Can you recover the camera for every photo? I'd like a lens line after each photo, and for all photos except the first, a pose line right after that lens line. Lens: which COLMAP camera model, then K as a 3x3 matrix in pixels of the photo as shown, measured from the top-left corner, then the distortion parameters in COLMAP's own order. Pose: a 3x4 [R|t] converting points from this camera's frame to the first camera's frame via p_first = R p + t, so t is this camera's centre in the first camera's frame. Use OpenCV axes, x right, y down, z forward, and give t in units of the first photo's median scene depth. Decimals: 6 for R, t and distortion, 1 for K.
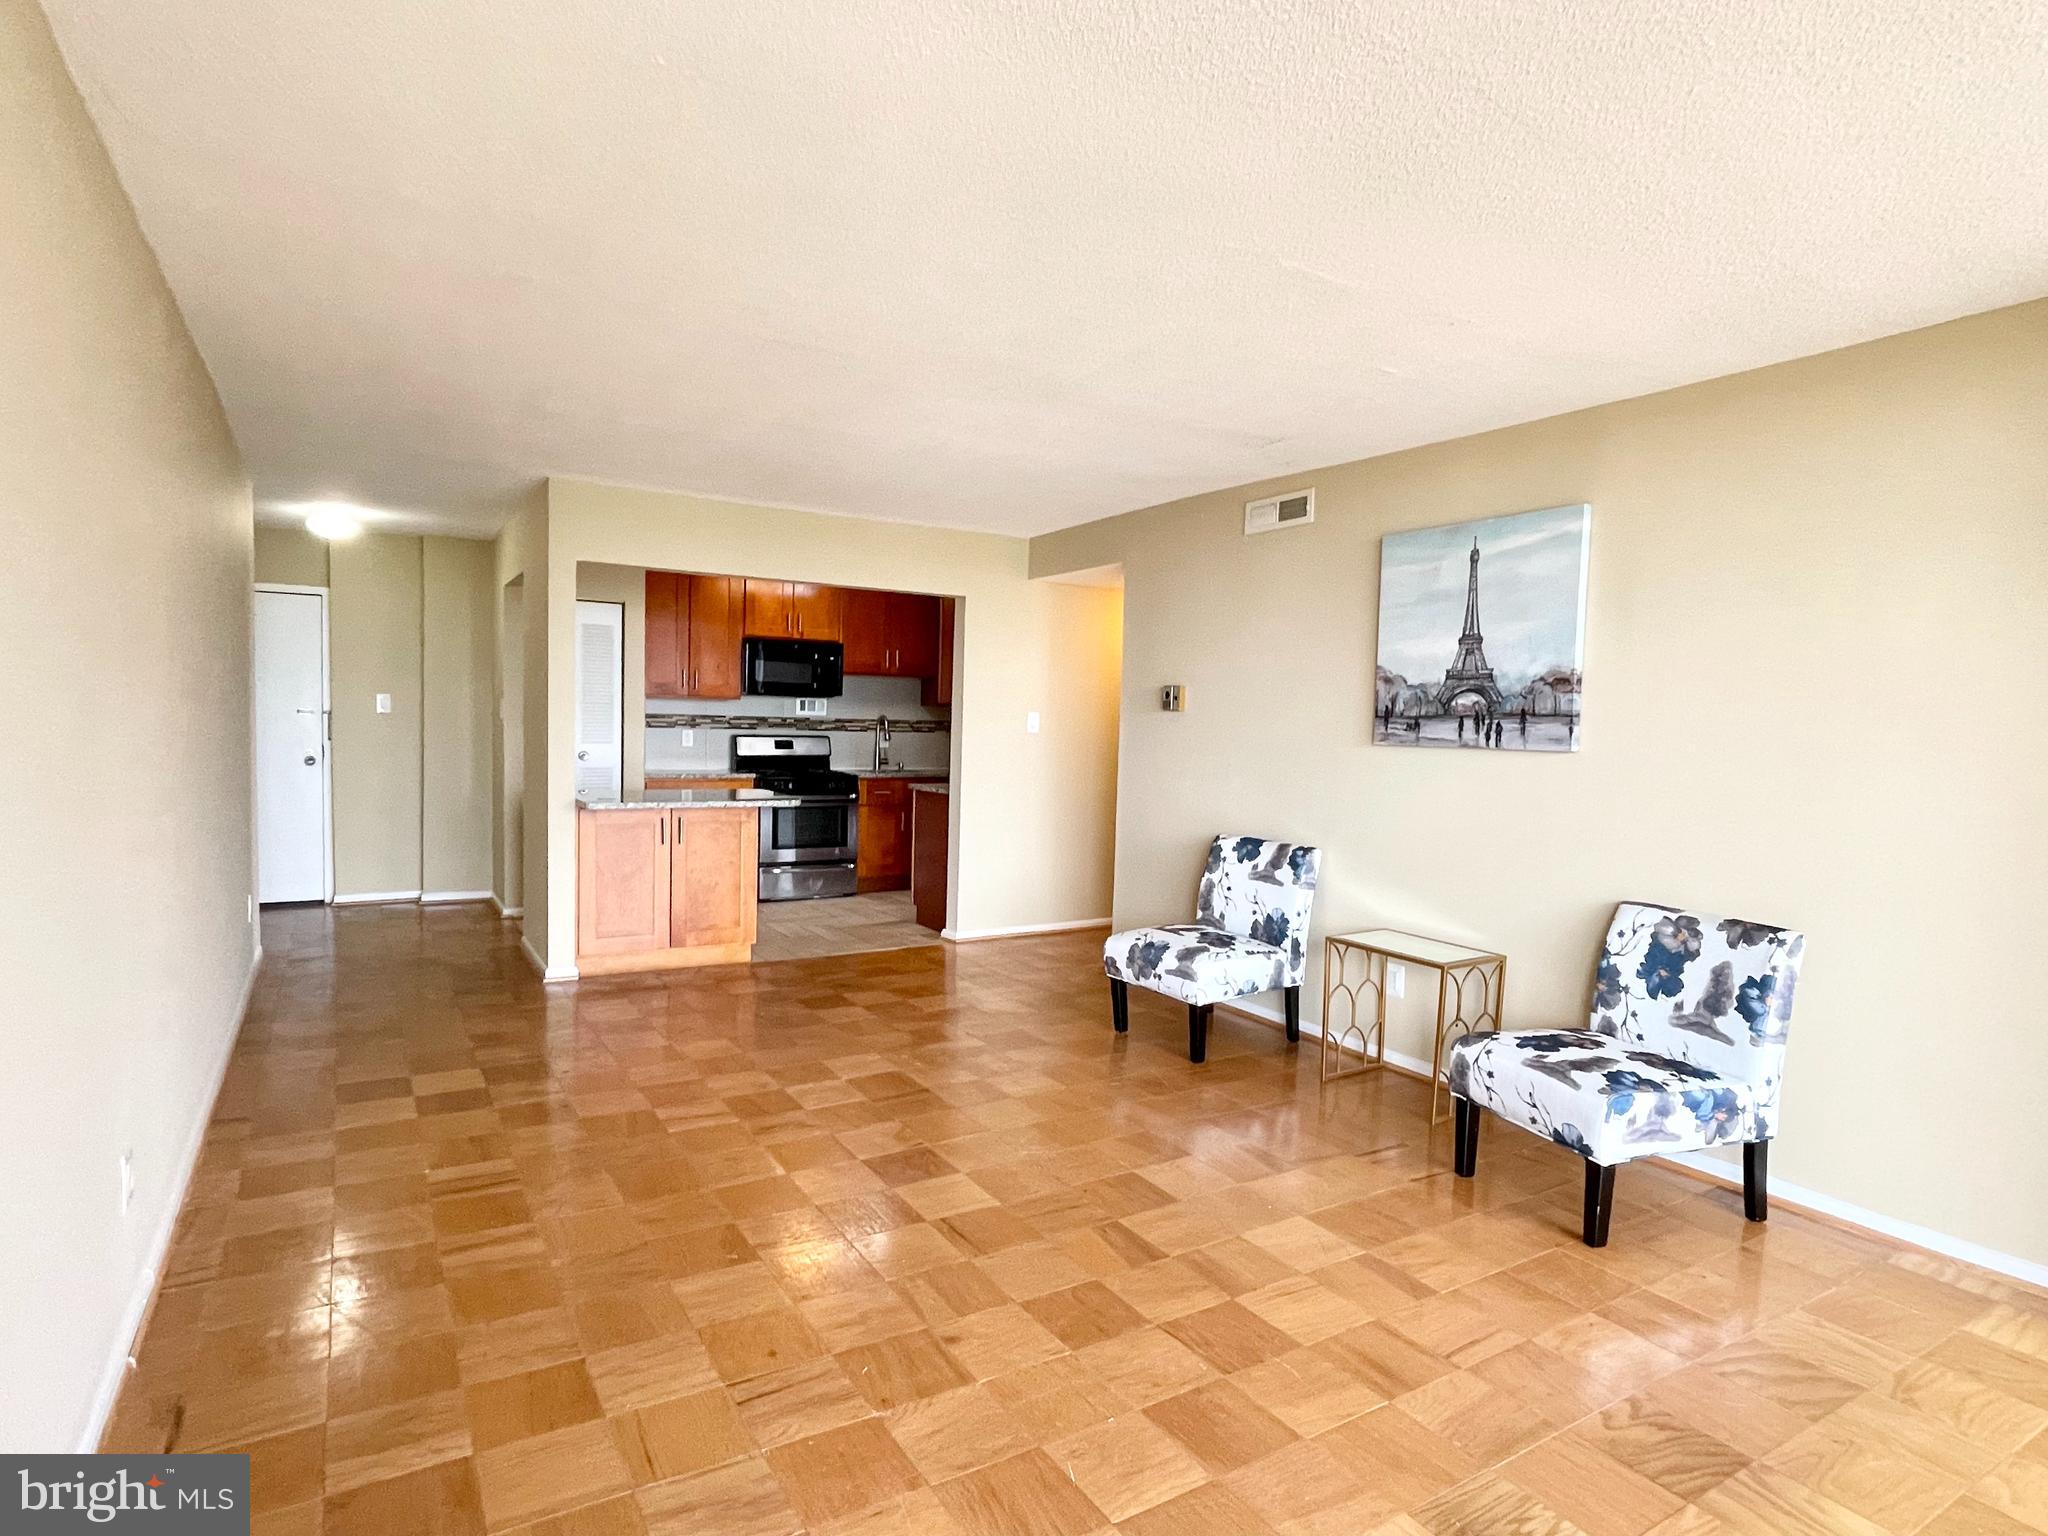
lens RADIAL K [[1090.7, 0, 1019.3], [0, 1090.7, 783.3], [0, 0, 1]] dist [-0.003614, 0.001593]
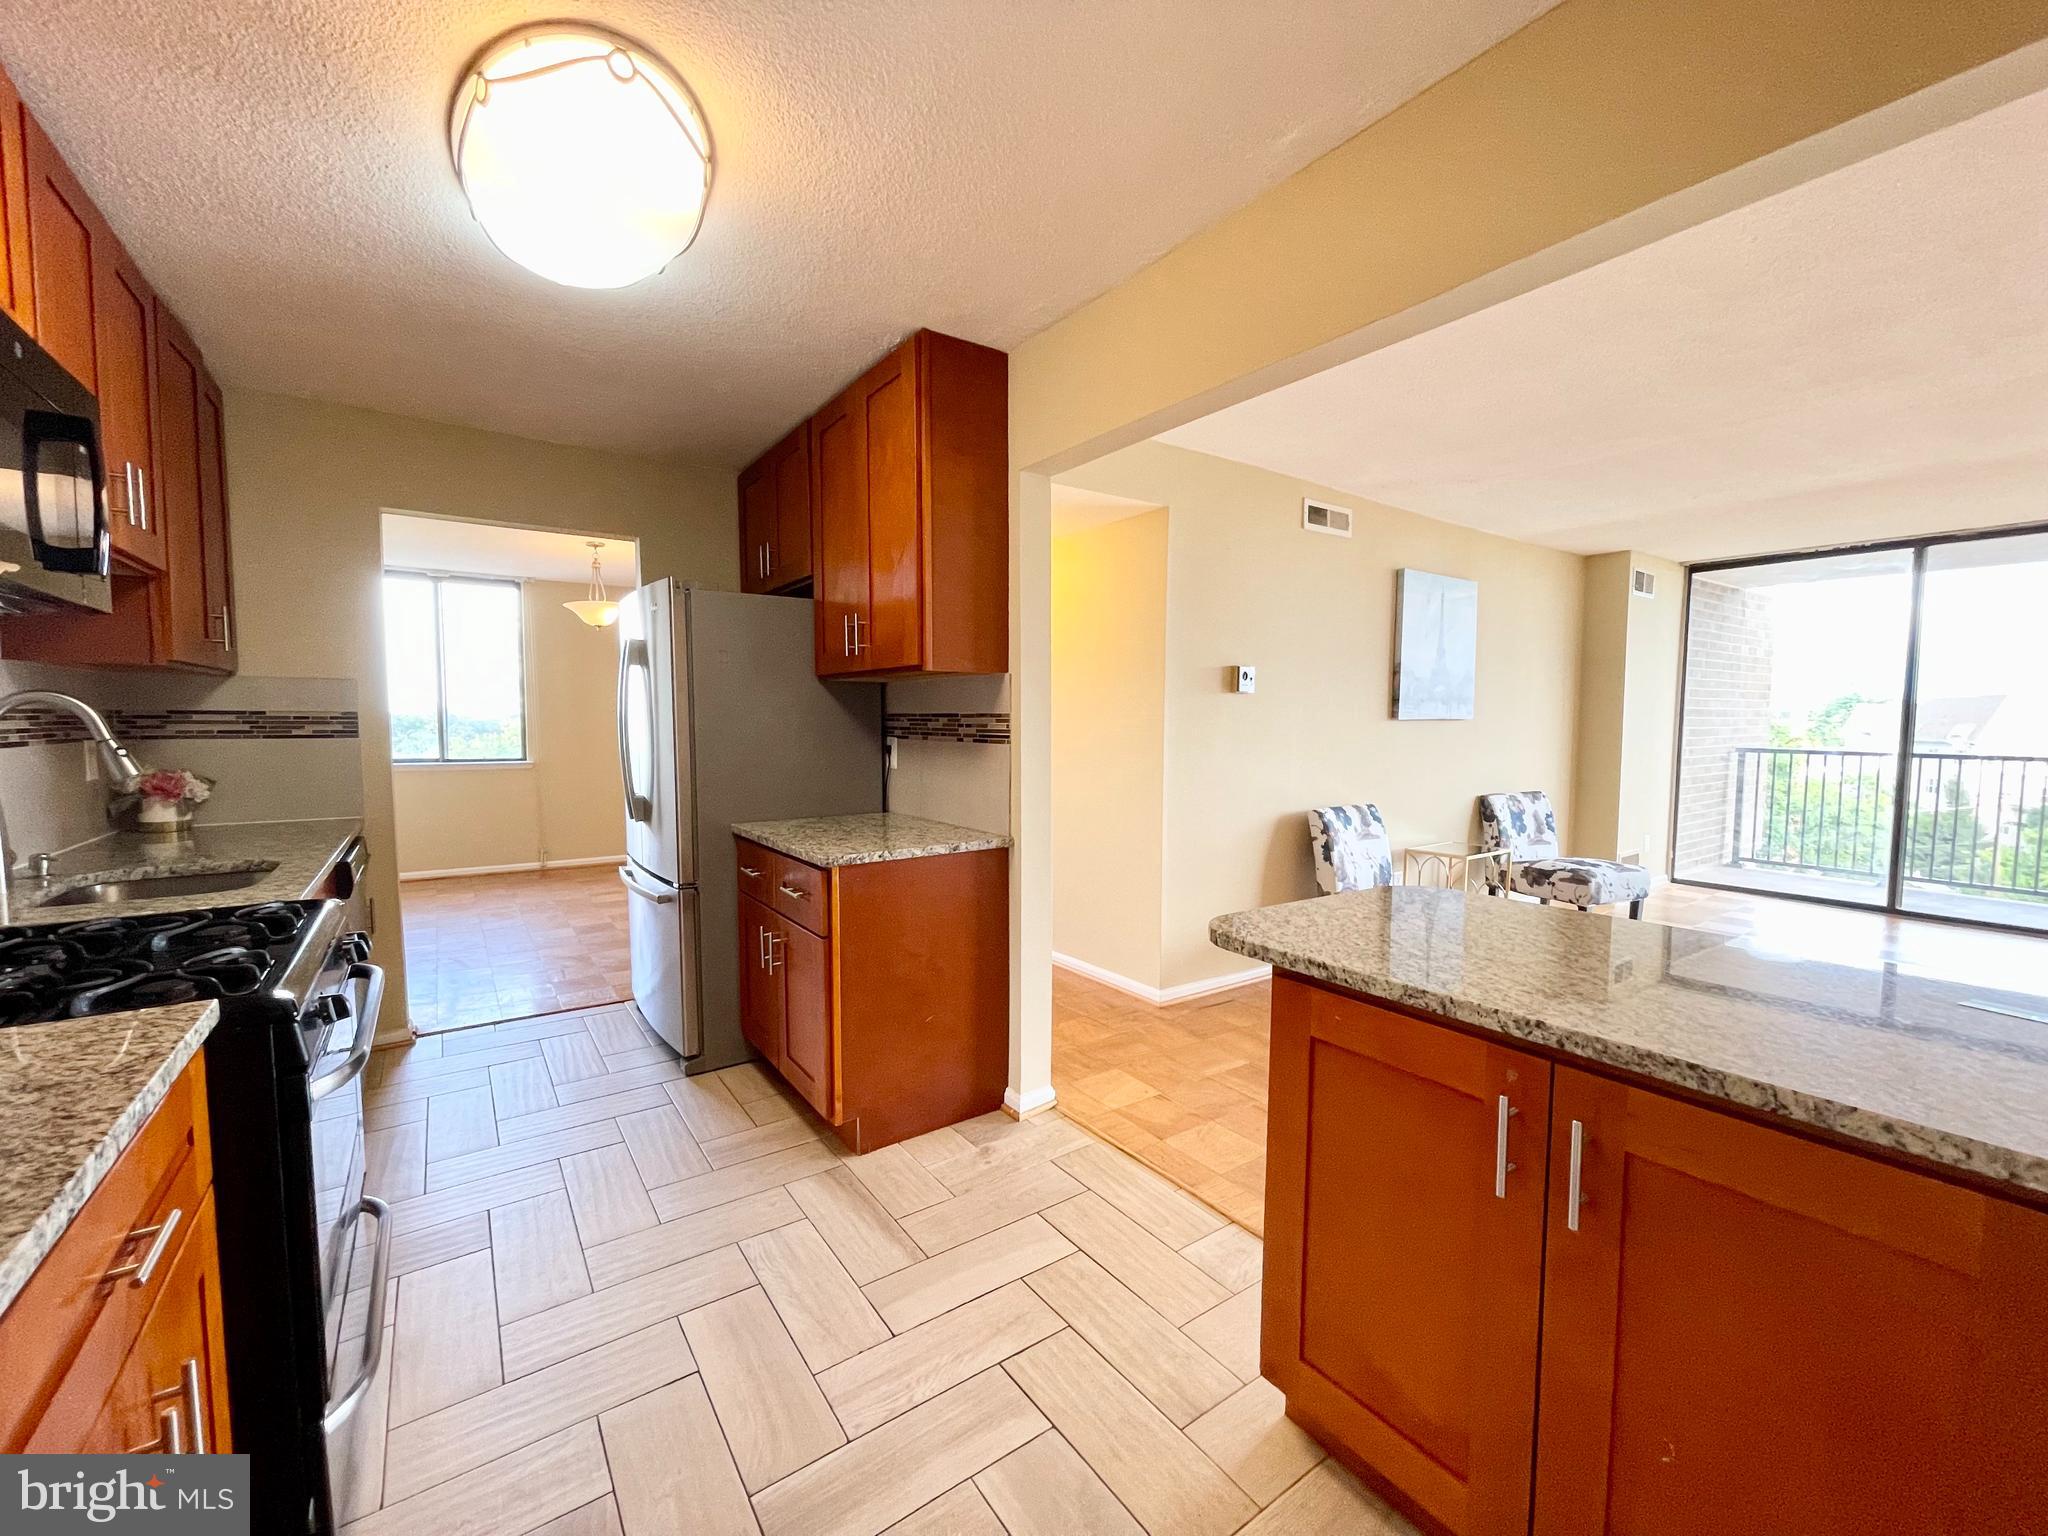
lens RADIAL K [[828.8, 0, 1023.8], [0, 828.8, 773.0], [0, 0, 1]] dist [0.000410, -0.000378]
pose [[-0.061887, -0.097235, 0.993335, -0.762896], [0.054051, 0.993456, 0.100614, -0.109901], [-0.996618, 0.059918, -0.056227, 1.696485]]
